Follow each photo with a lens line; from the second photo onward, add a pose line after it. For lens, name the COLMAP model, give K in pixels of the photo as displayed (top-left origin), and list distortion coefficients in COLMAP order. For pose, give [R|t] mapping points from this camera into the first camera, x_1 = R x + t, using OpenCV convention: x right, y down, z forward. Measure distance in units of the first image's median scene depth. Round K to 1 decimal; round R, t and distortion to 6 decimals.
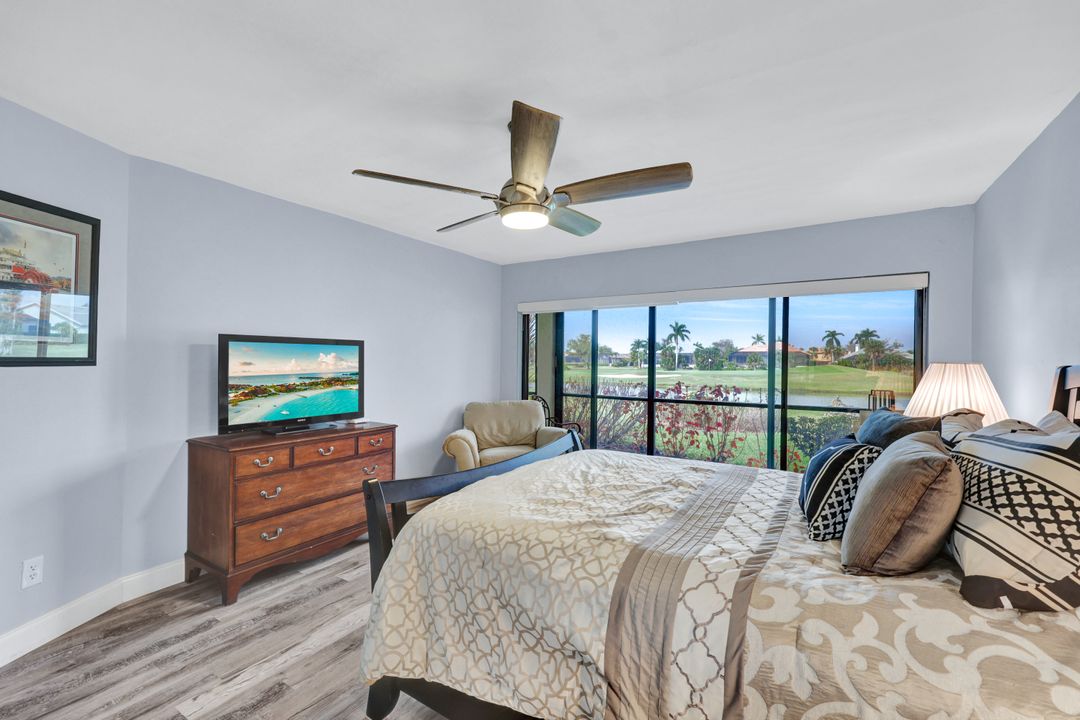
lens RADIAL K [[447.8, 0, 549.3], [0, 447.8, 356.9], [0, 0, 1]] dist [-0.000685, -0.000128]
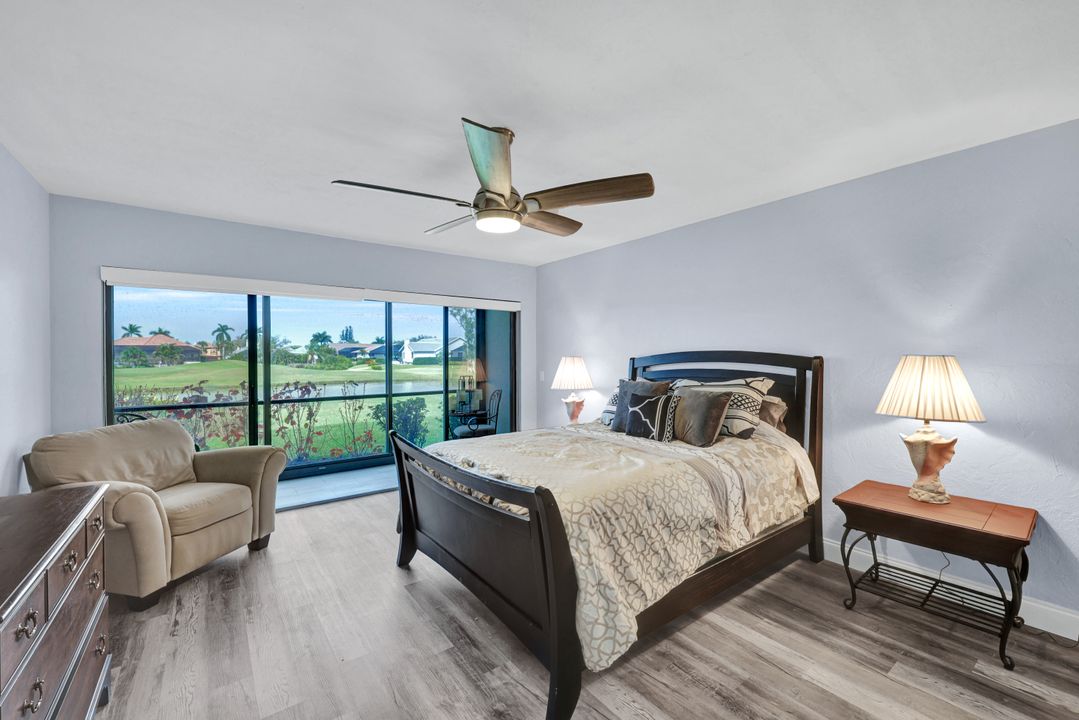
lens RADIAL K [[433.7, 0, 533.5], [0, 433.7, 361.2], [0, 0, 1]] dist [-0.000736, -0.000342]
pose [[0.374936, -0.019033, 0.926855, -0.387350], [-0.000661, 0.999783, 0.020798, -0.002951], [-0.927051, -0.008411, 0.374842, 0.215316]]
